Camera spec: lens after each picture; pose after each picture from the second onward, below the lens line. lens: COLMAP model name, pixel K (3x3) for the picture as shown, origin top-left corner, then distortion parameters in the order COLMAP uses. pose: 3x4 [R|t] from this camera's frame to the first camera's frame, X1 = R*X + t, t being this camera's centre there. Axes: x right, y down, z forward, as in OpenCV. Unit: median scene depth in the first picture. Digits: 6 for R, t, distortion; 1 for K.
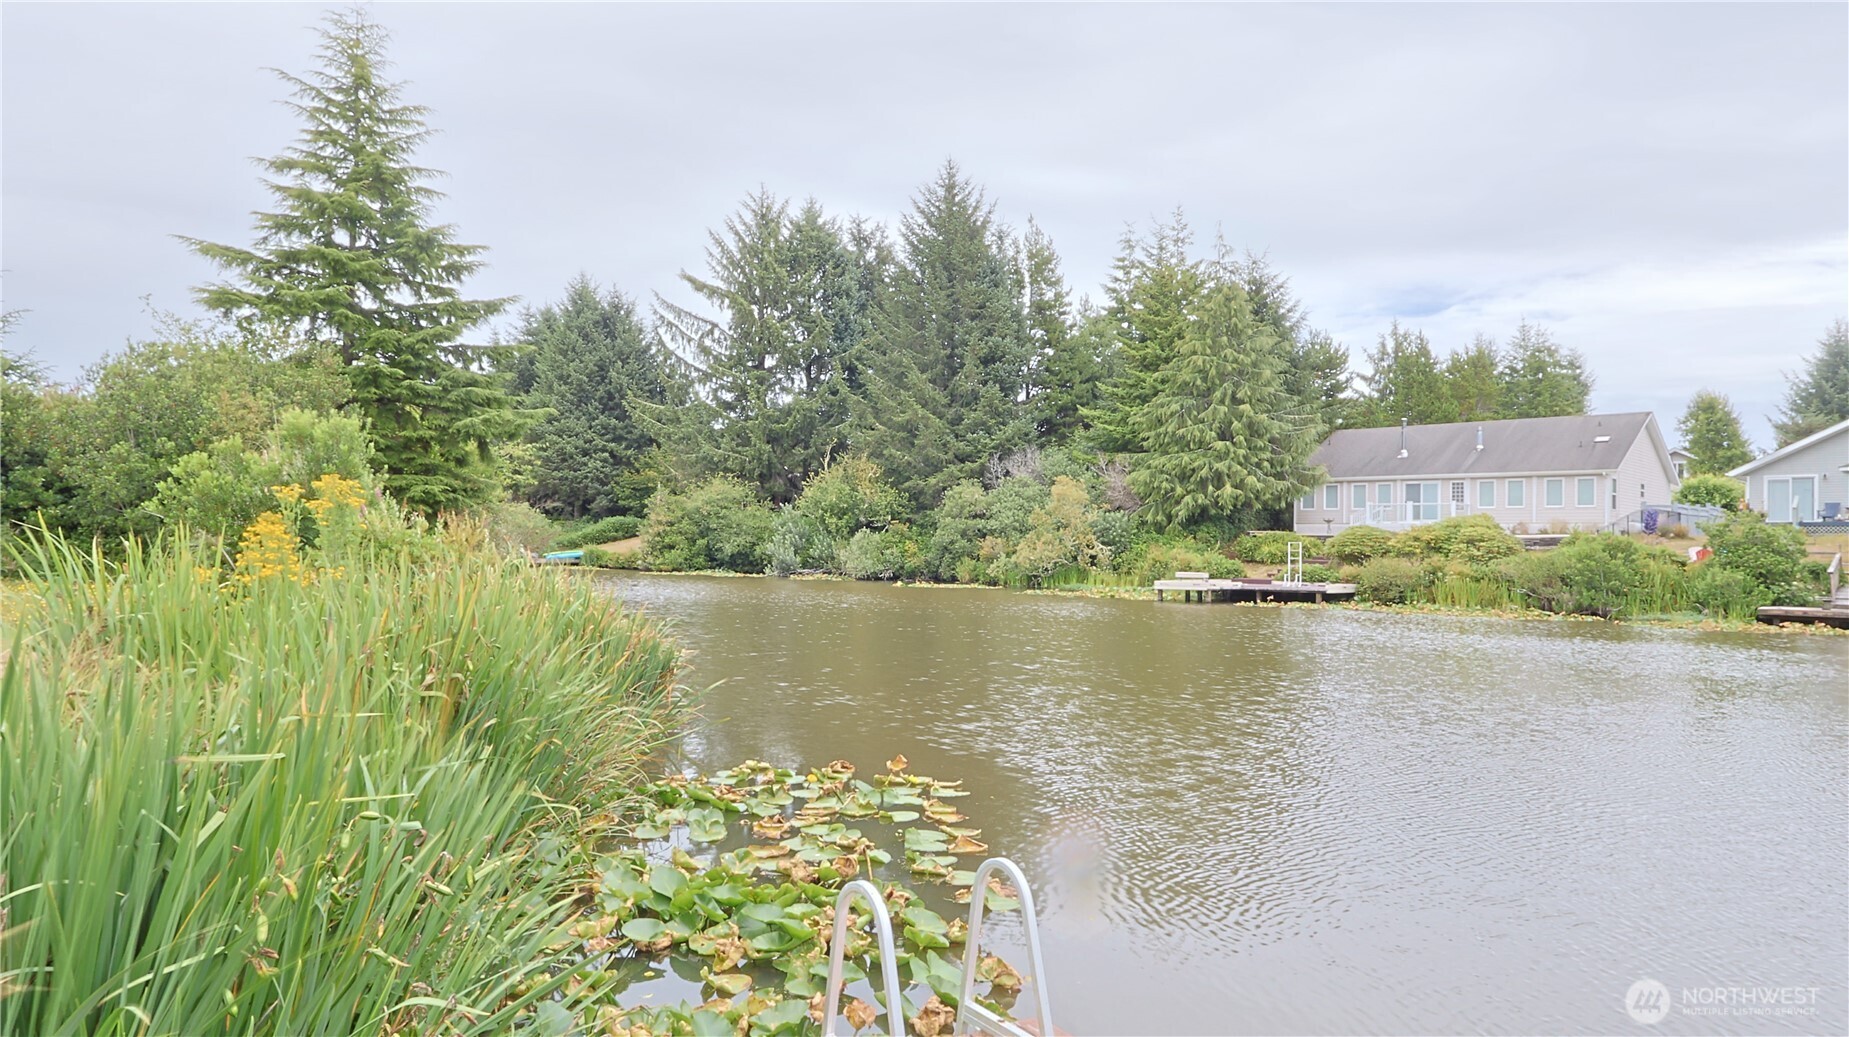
lens RADIAL K [[1149.7, 0, 925.9], [0, 1149.7, 526.2], [0, 0, 1]] dist [-0.000786, -0.000929]
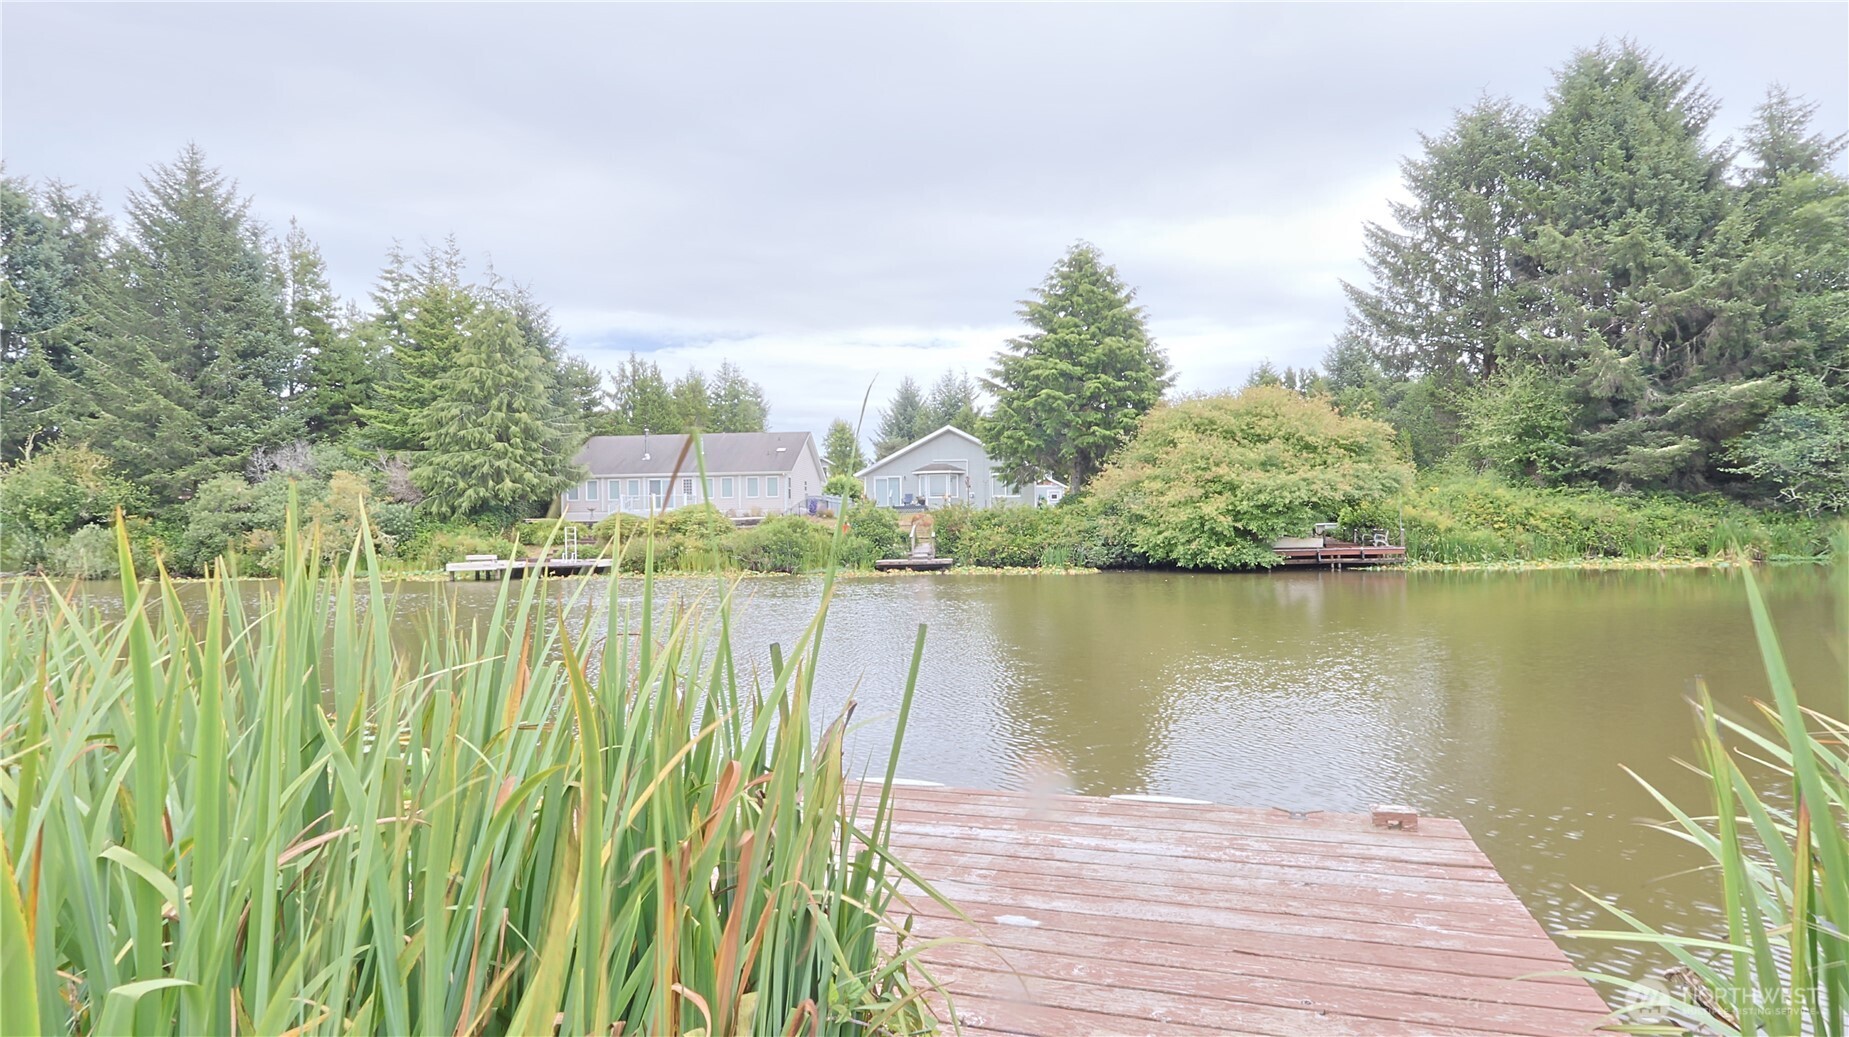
lens RADIAL K [[957.3, 0, 924.4], [0, 957.3, 523.0], [0, 0, 1]] dist [0.002635, -0.000780]
pose [[0.770110, -0.021965, 0.637533, -0.031233], [0.016512, 0.999759, 0.014499, 0.000798], [-0.637697, -0.000640, 0.770287, -0.026373]]
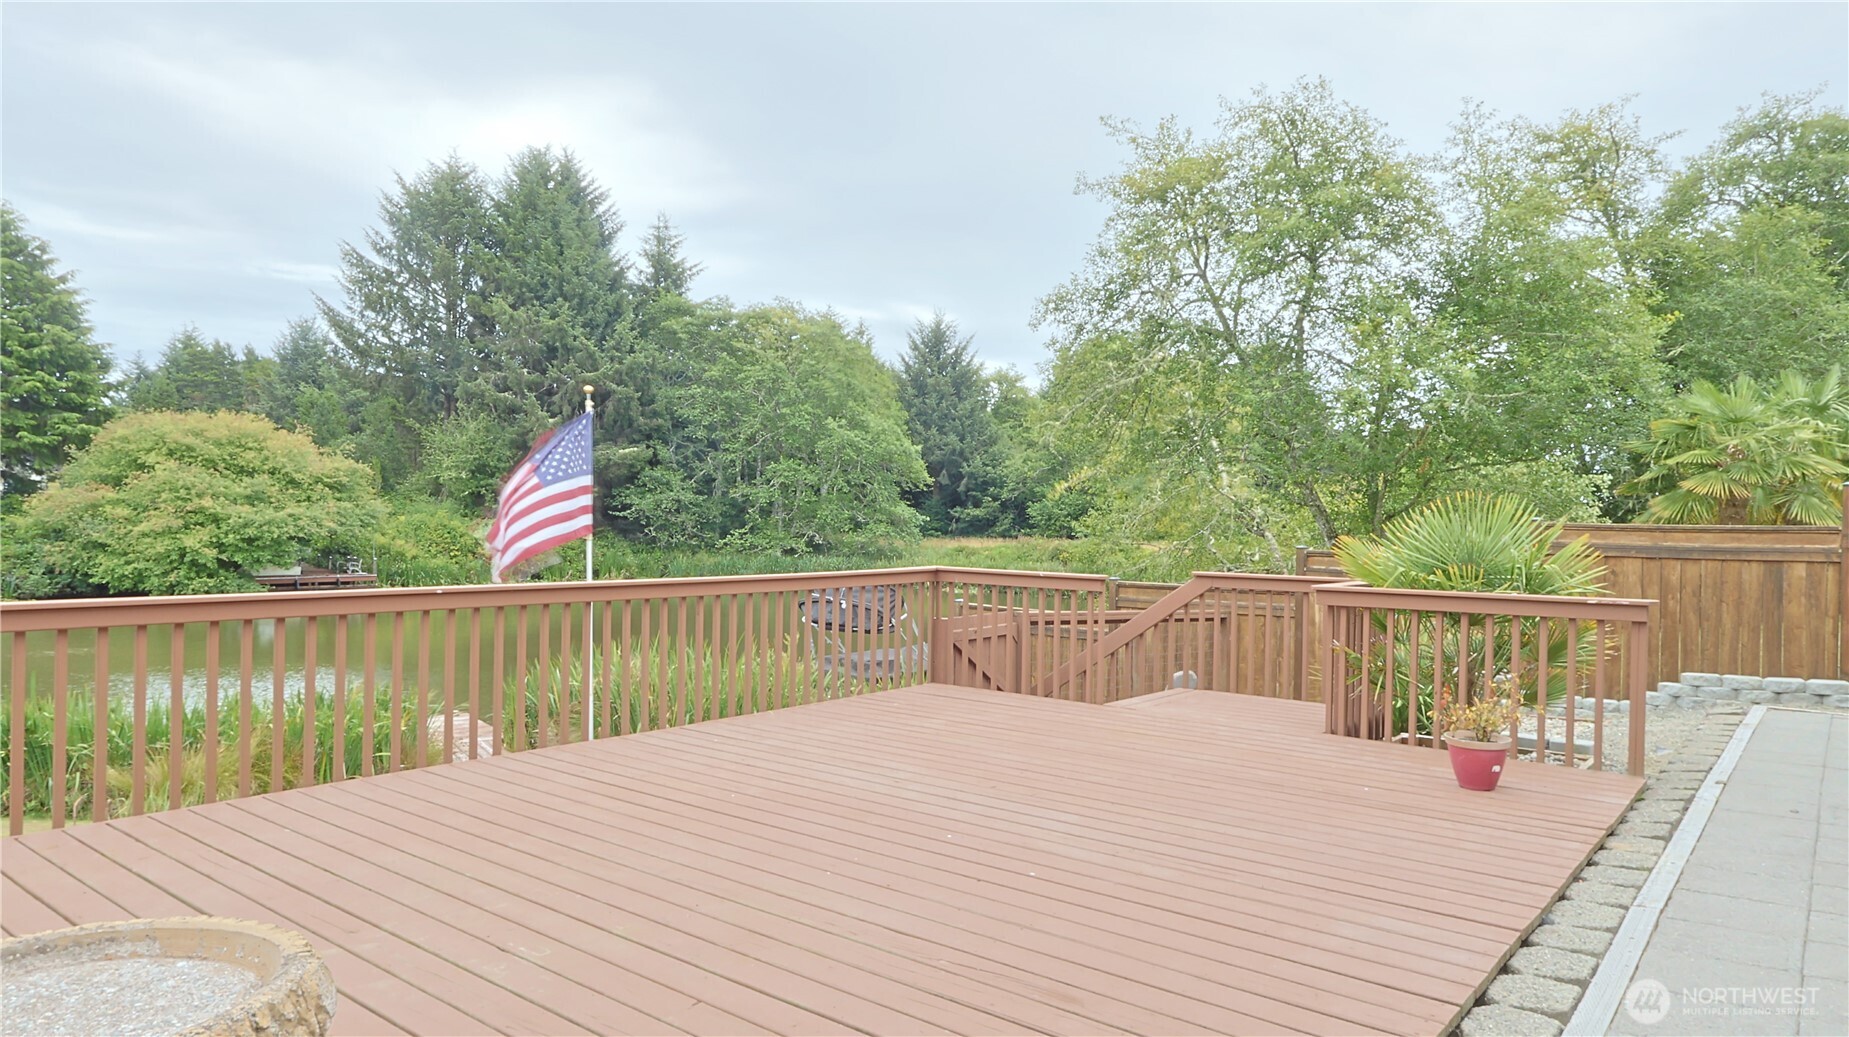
lens RADIAL K [[1172.8, 0, 924.5], [0, 1172.8, 518.5], [0, 0, 1]] dist [0.012426, -0.000421]
pose [[-0.049203, -0.015245, 0.998672, -0.301392], [-0.037834, 0.999194, 0.013389, -0.041702], [-0.998072, -0.037125, -0.049740, -0.110312]]
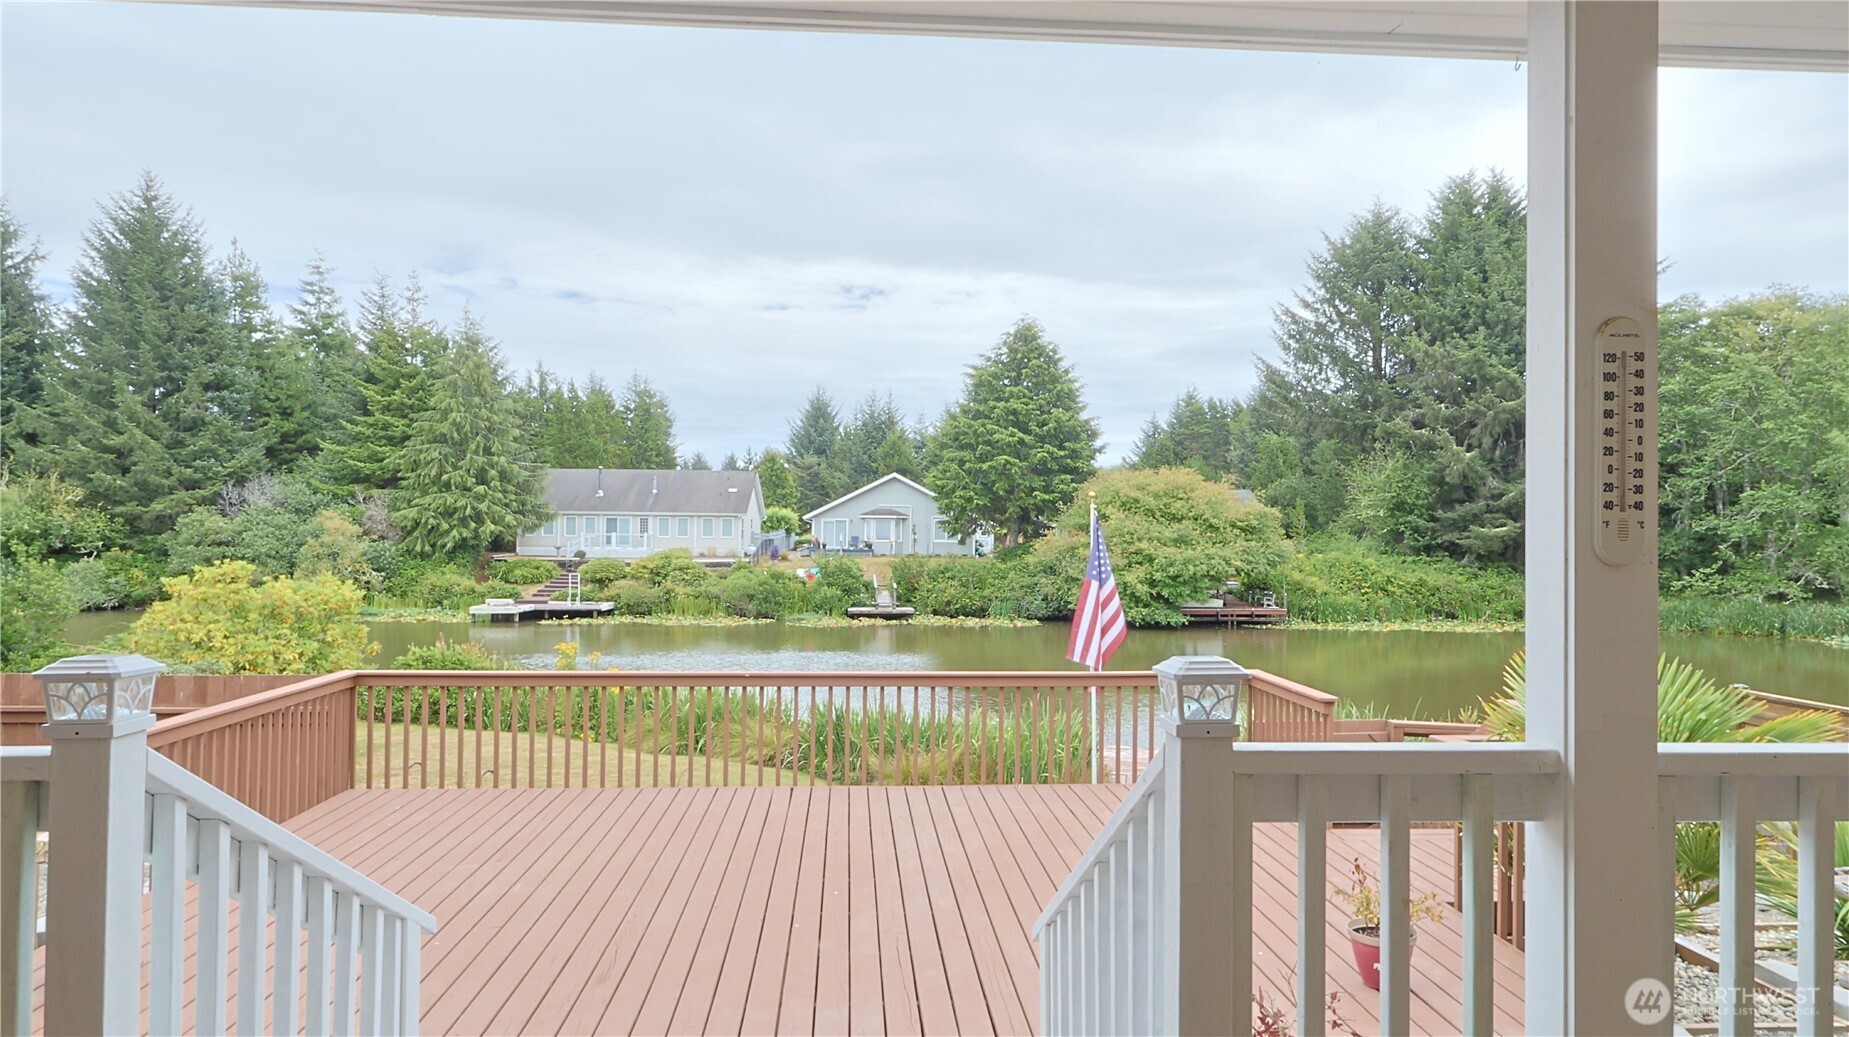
lens RADIAL K [[1172.8, 0, 924.5], [0, 1172.8, 518.5], [0, 0, 1]] dist [0.012426, -0.000421]
pose [[0.693735, -0.001386, 0.720229, -0.297405], [-0.012412, 0.999827, 0.013879, -0.057392], [-0.720123, -0.018568, 0.693598, -0.205718]]
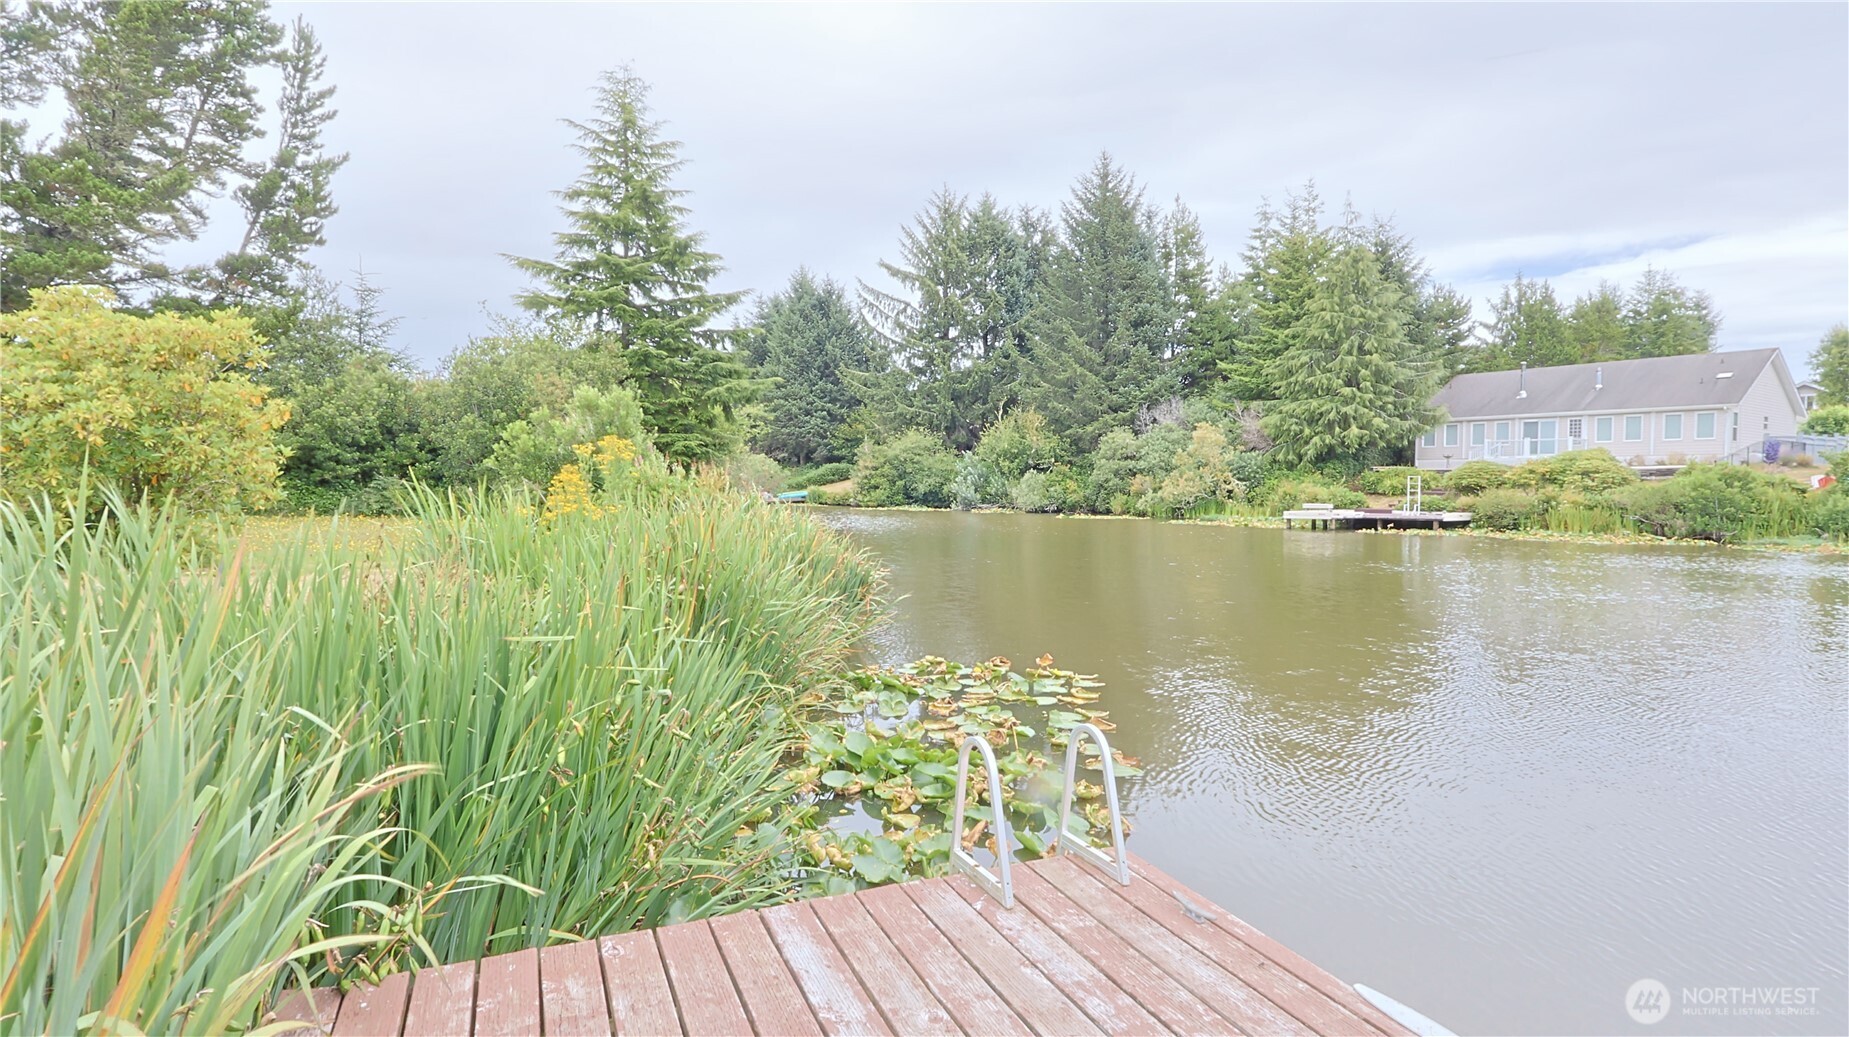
lens RADIAL K [[954.9, 0, 924.1], [0, 954.9, 522.4], [0, 0, 1]] dist [-0.003665, 0.000446]
pose [[0.985498, -0.006302, -0.169572, 0.003919], [0.015865, 0.998355, 0.055095, 0.000026], [0.168946, -0.056986, 0.983976, -0.004389]]
